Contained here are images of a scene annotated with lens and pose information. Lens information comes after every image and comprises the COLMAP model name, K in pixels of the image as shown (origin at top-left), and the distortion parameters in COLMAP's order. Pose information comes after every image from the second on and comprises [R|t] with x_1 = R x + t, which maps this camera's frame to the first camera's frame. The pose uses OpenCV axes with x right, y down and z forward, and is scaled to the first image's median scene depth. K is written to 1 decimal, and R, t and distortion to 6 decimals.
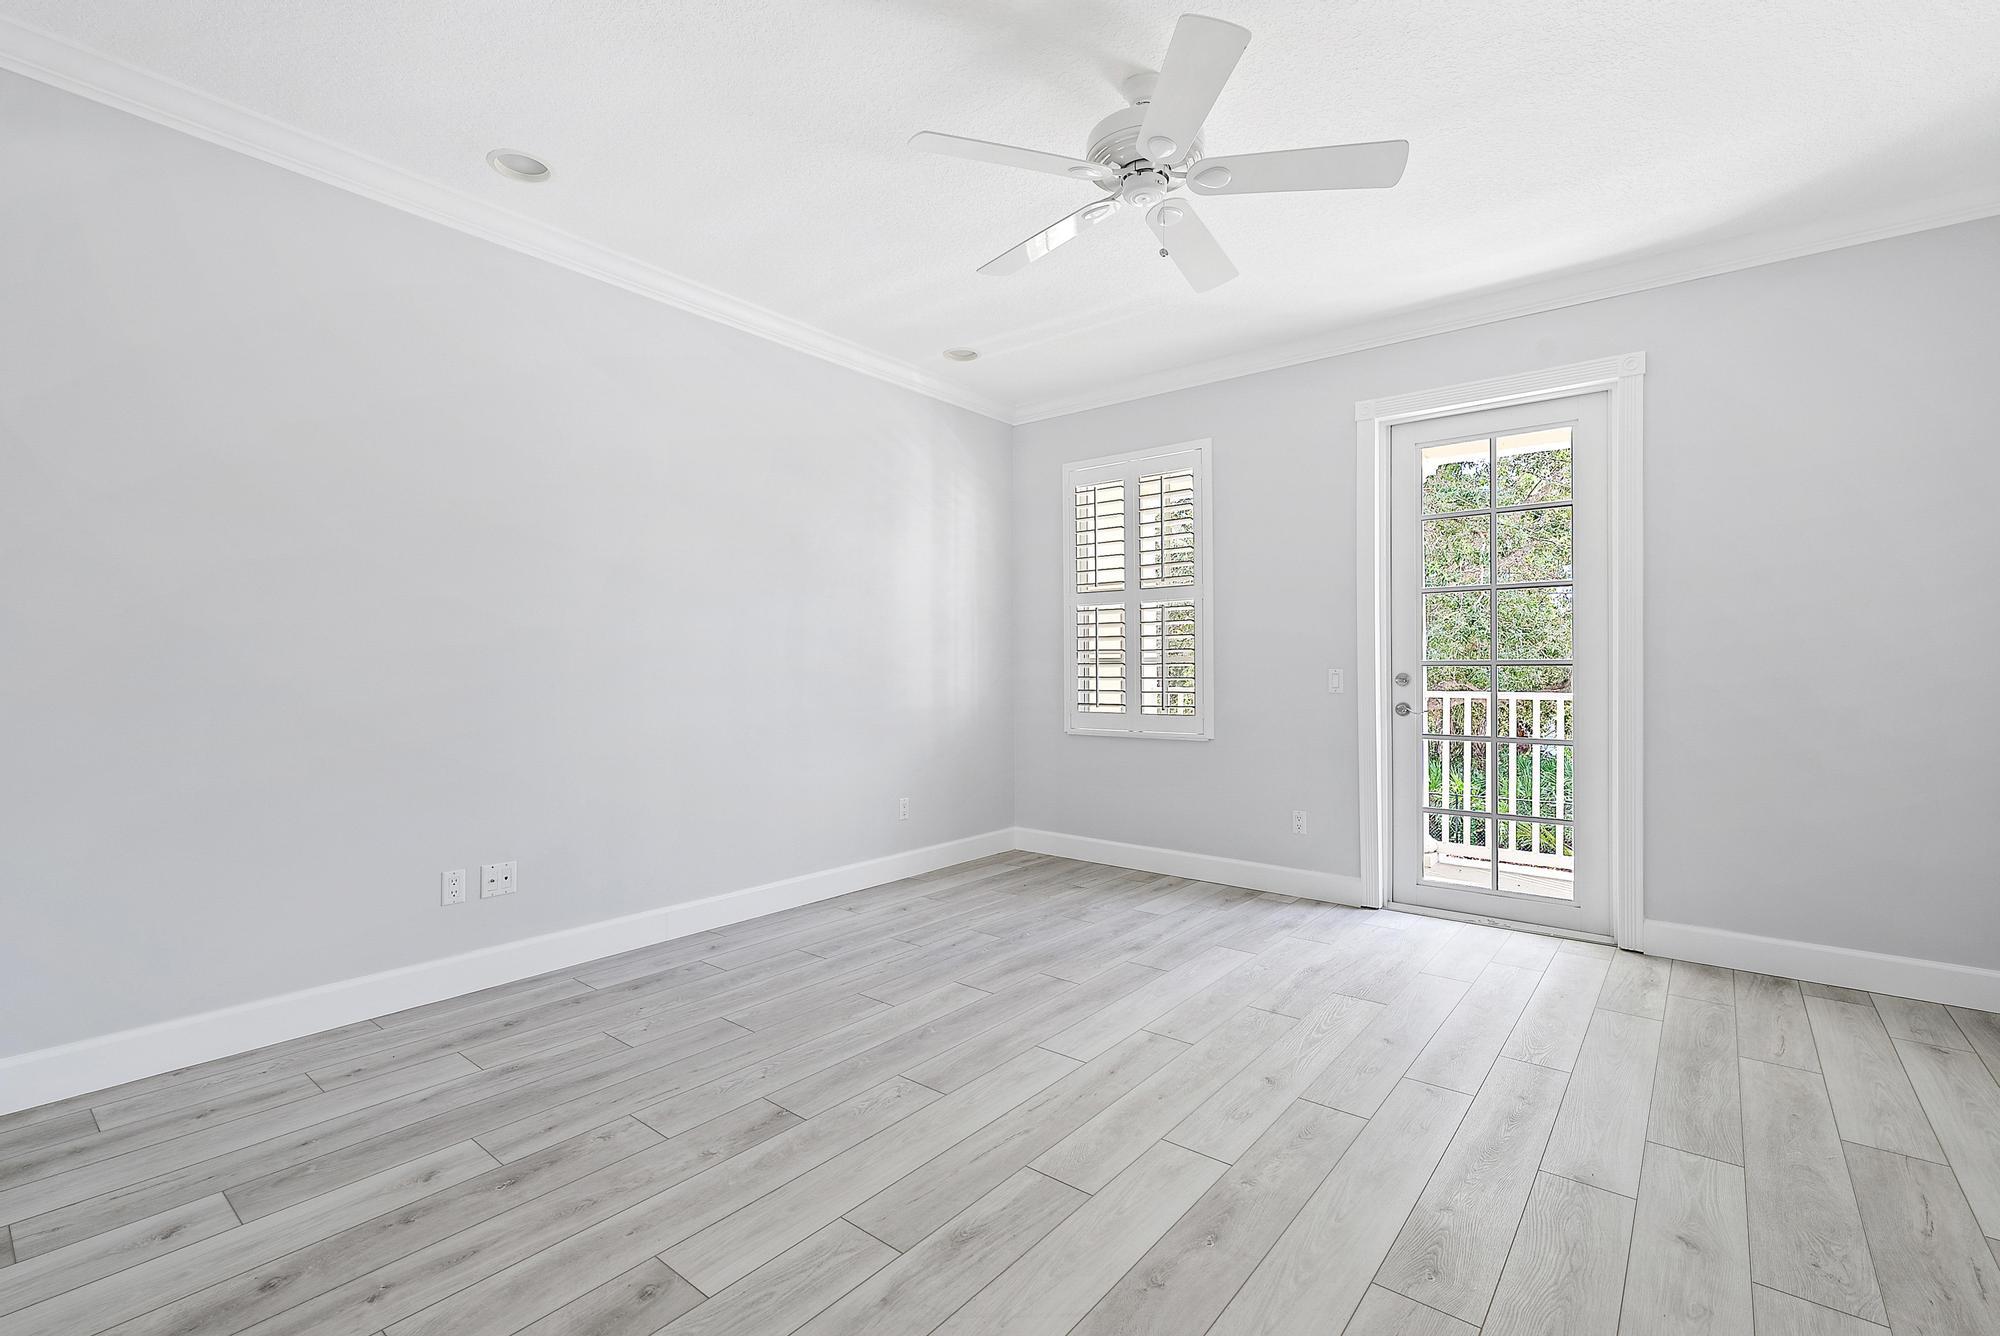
lens RADIAL K [[896.1, 0, 1009.5], [0, 896.1, 667.8], [0, 0, 1]] dist [0.002091, 0.000491]
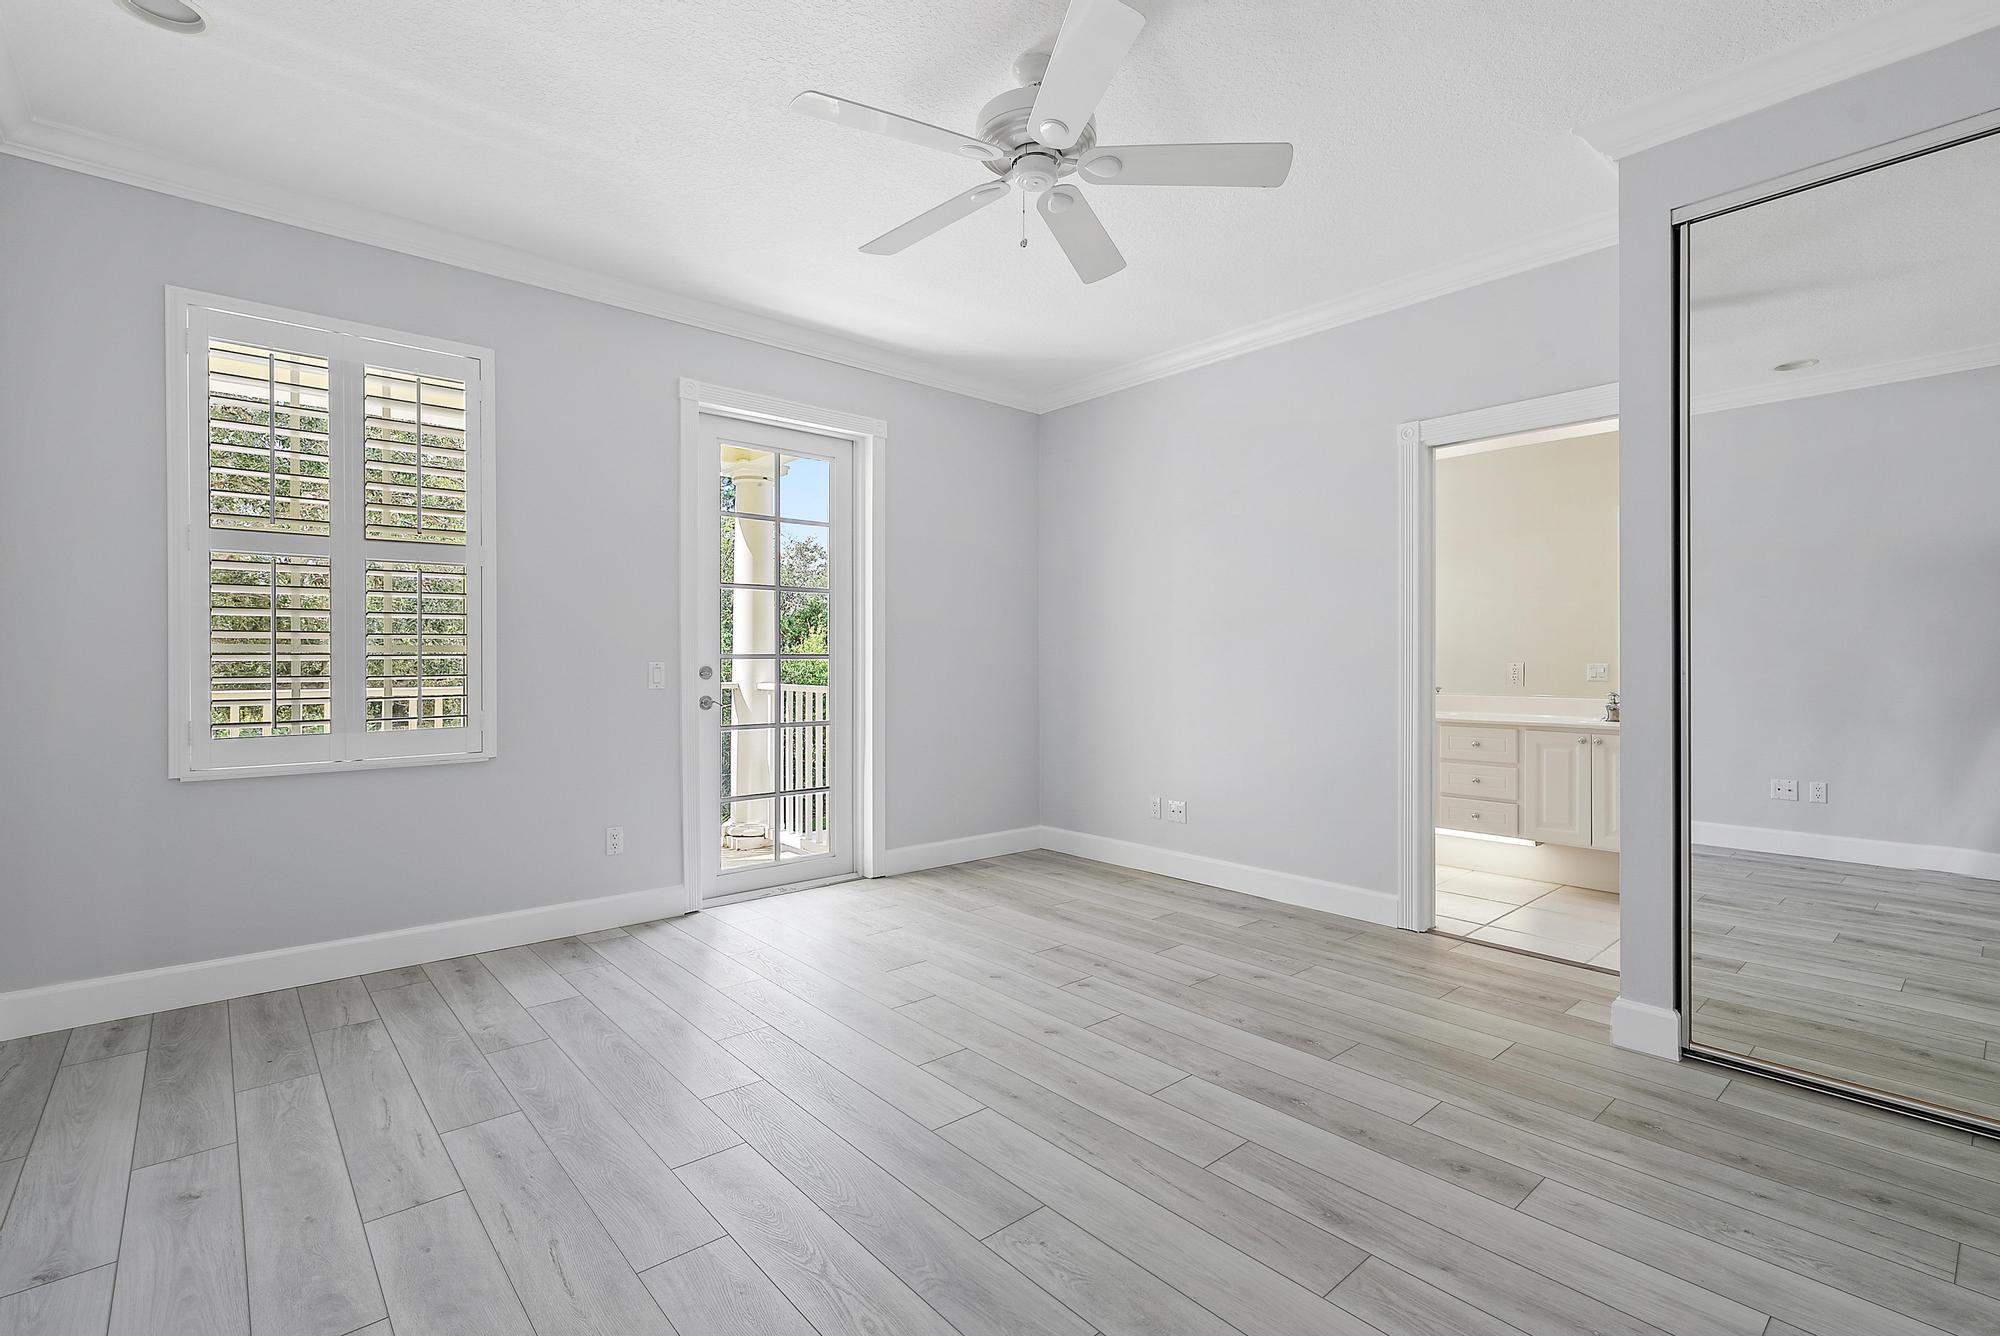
lens RADIAL K [[896.1, 0, 1009.1], [0, 896.1, 662.8], [0, 0, 1]] dist [0.002091, 0.000491]
pose [[0.174495, -0.005060, 0.984645, -0.491042], [-0.002258, 0.999982, 0.005539, -0.004302], [-0.984656, -0.003189, 0.174480, 0.514527]]
